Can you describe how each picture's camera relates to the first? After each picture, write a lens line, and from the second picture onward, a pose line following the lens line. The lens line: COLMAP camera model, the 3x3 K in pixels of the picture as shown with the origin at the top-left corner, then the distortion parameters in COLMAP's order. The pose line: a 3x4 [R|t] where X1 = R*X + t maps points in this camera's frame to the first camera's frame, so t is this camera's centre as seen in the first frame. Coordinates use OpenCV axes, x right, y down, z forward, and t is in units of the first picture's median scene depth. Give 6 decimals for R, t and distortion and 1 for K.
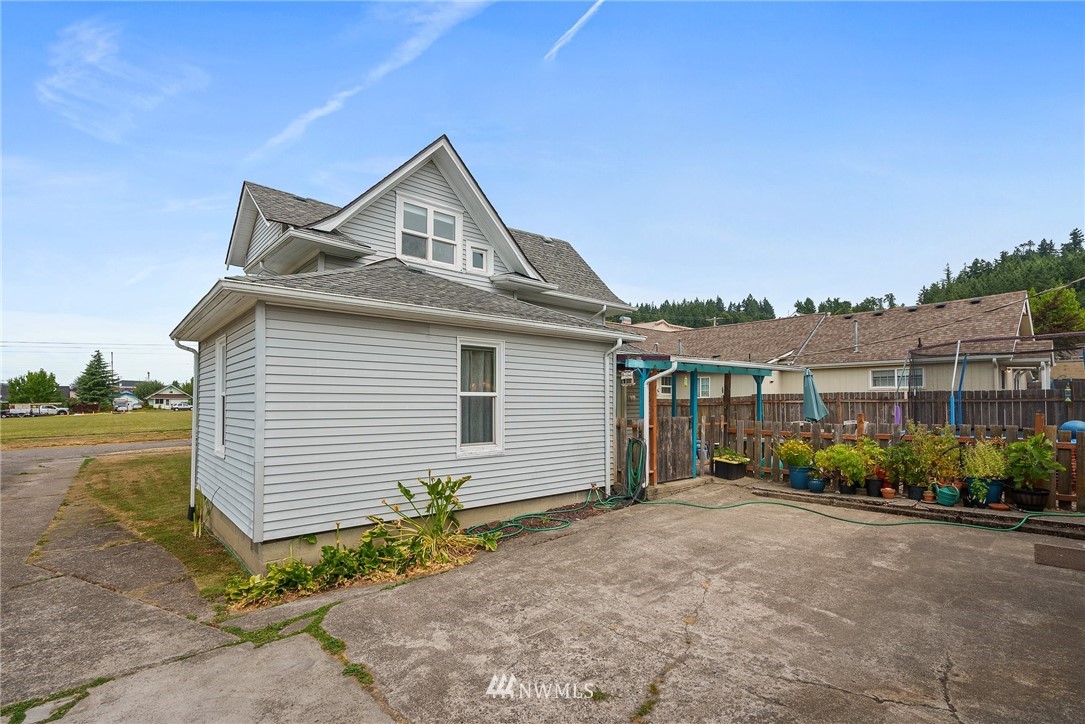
lens RADIAL K [[492.3, 0, 538.0], [0, 492.3, 377.3], [0, 0, 1]] dist [-0.001707, -0.000040]
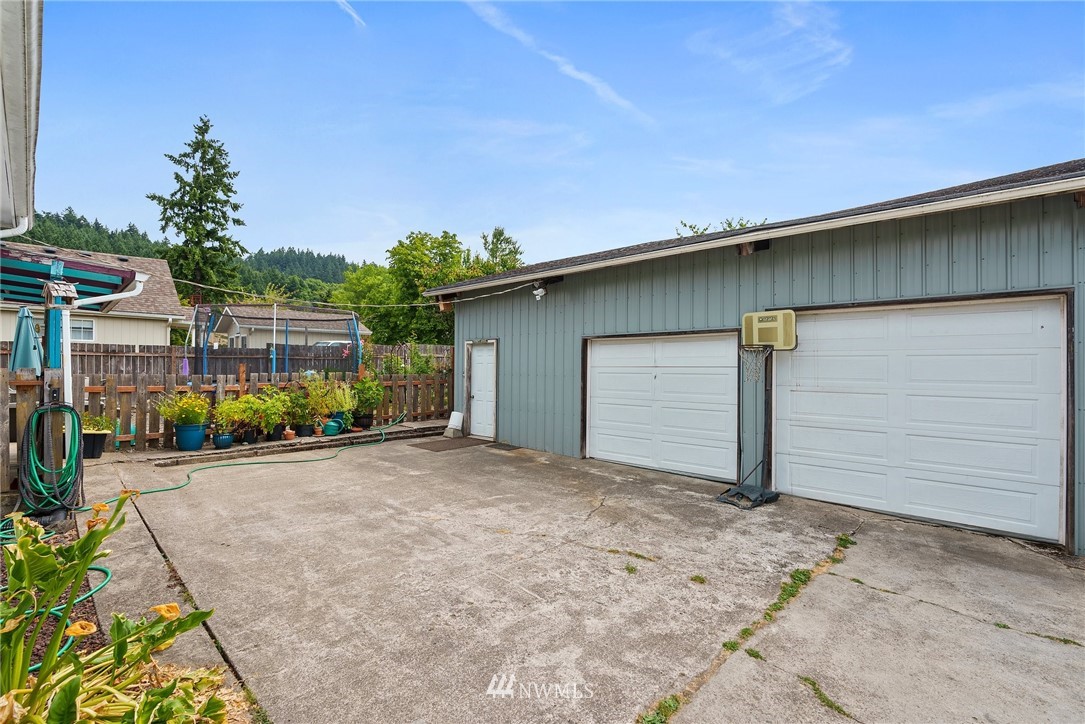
lens RADIAL K [[492.3, 0, 538.0], [0, 492.3, 377.3], [0, 0, 1]] dist [-0.001707, -0.000040]
pose [[-0.089001, -0.015652, 0.995909, -0.774180], [-0.060825, 0.998096, 0.010251, 0.103809], [-0.994173, -0.059664, -0.089784, 0.954353]]
